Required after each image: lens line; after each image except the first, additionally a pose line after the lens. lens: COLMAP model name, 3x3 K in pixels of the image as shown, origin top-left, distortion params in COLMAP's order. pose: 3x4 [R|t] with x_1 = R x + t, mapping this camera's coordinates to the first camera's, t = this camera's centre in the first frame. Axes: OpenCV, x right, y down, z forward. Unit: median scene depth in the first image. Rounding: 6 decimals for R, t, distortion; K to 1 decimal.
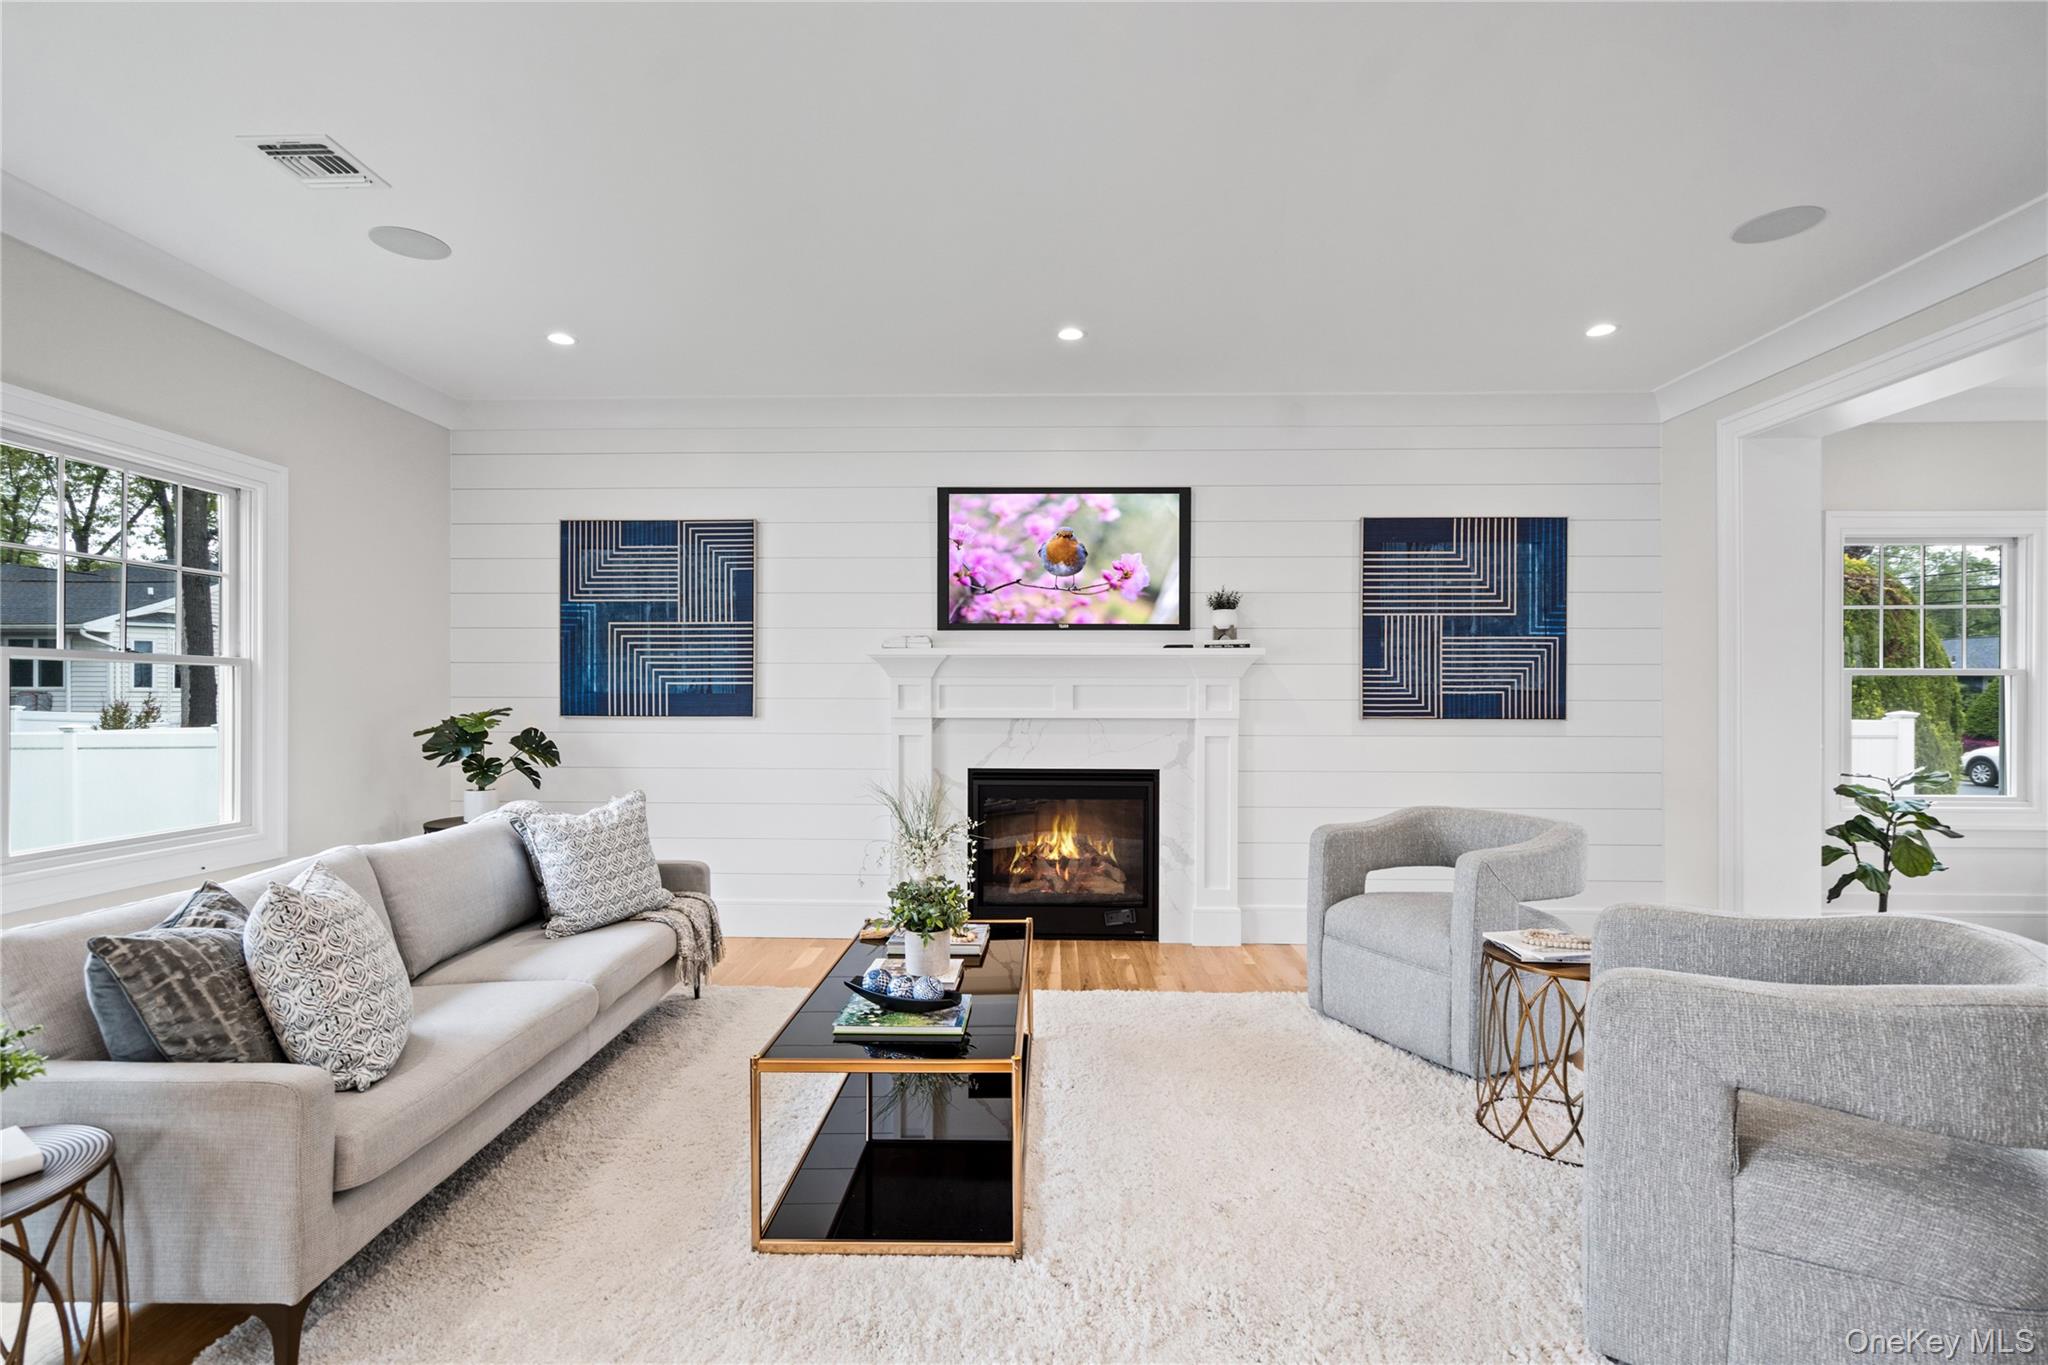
lens RADIAL K [[934.3, 0, 1024.0], [0, 934.3, 700.9], [0, 0, 1]] dist [-0.006683, 0.001612]
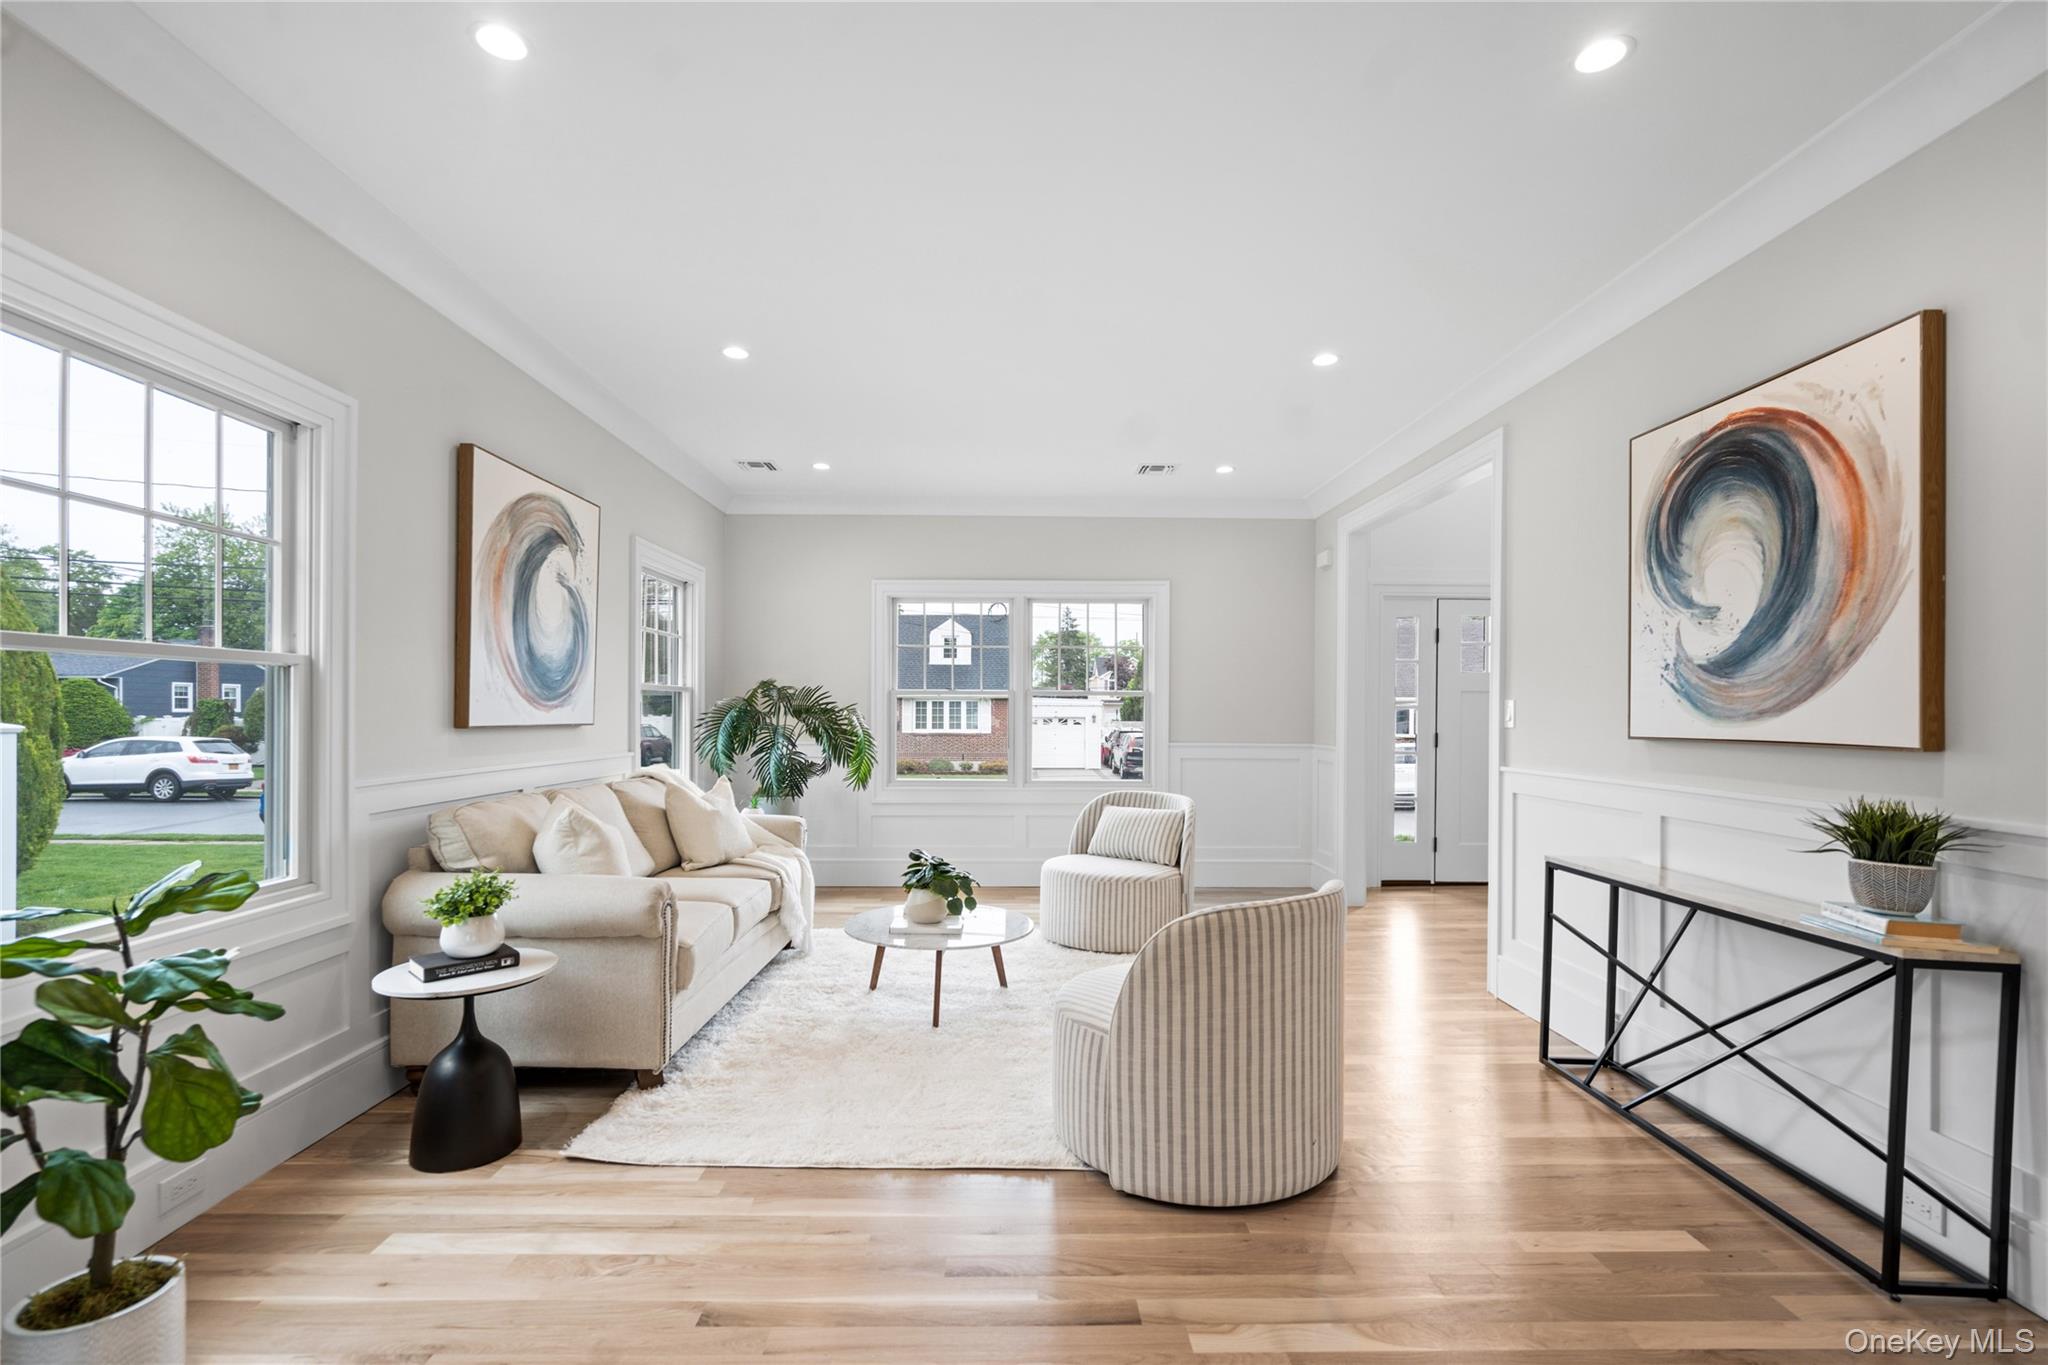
lens RADIAL K [[934.3, 0, 1016.0], [0, 934.3, 711.7], [0, 0, 1]] dist [-0.006683, 0.001612]
pose [[-0.042283, -0.004993, 0.999093, 0.481832], [0.000854, 0.999987, 0.005033, -0.001400], [-0.999105, 0.001066, -0.042278, 0.587524]]
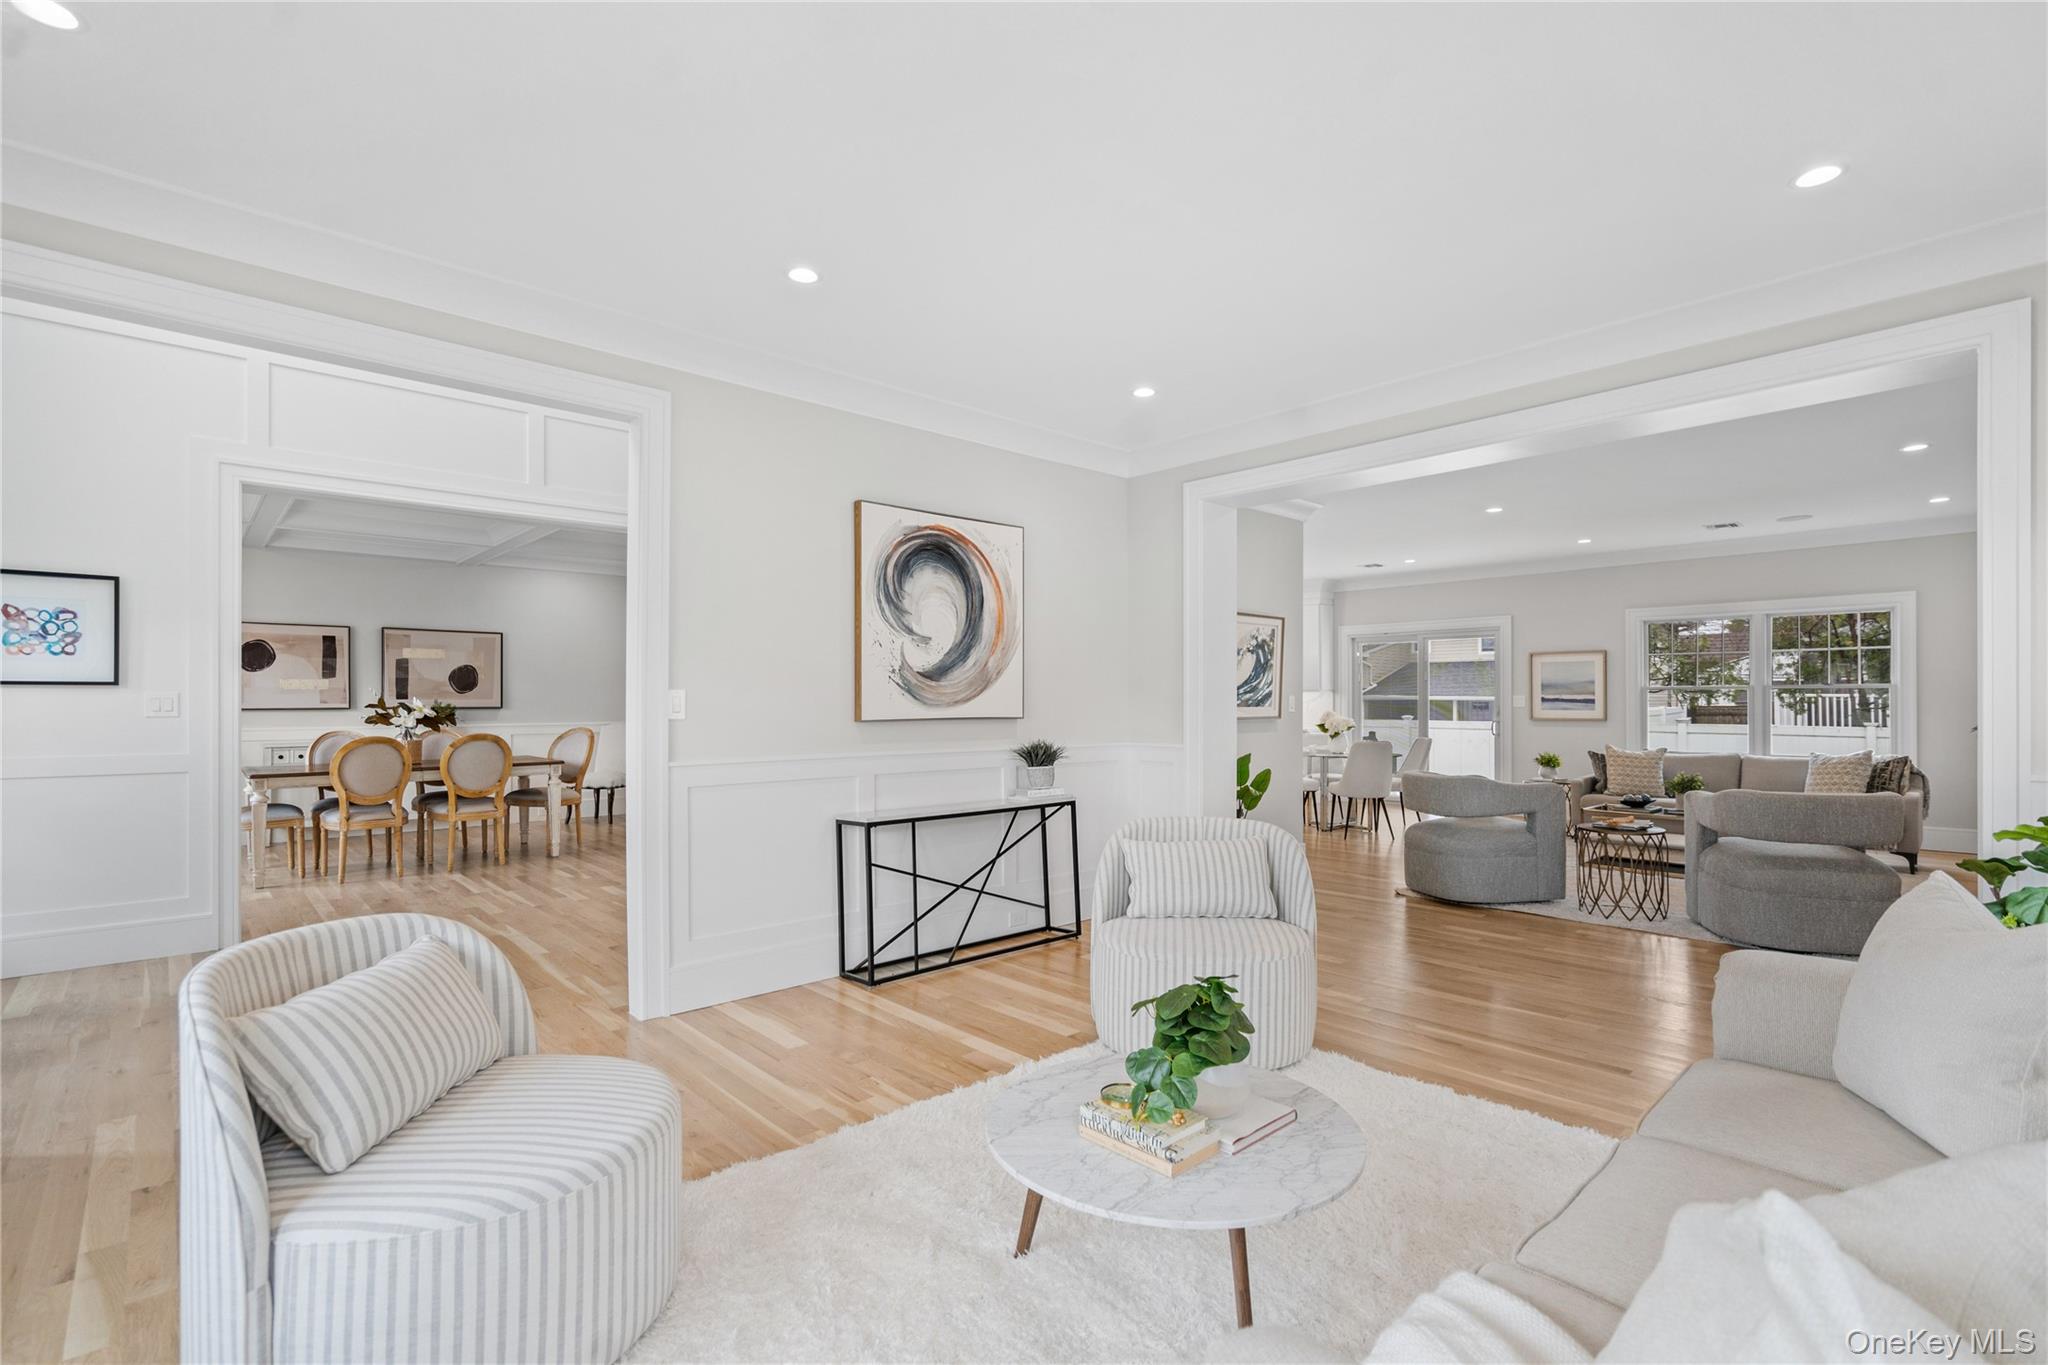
lens RADIAL K [[934.3, 0, 1019.2], [0, 934.3, 696.2], [0, 0, 1]] dist [-0.006683, 0.001612]
pose [[-0.717030, -0.007832, -0.696998, 1.688198], [-0.006155, 0.999969, -0.004905, 0.000607], [0.697015, 0.000773, -0.717056, 0.884343]]
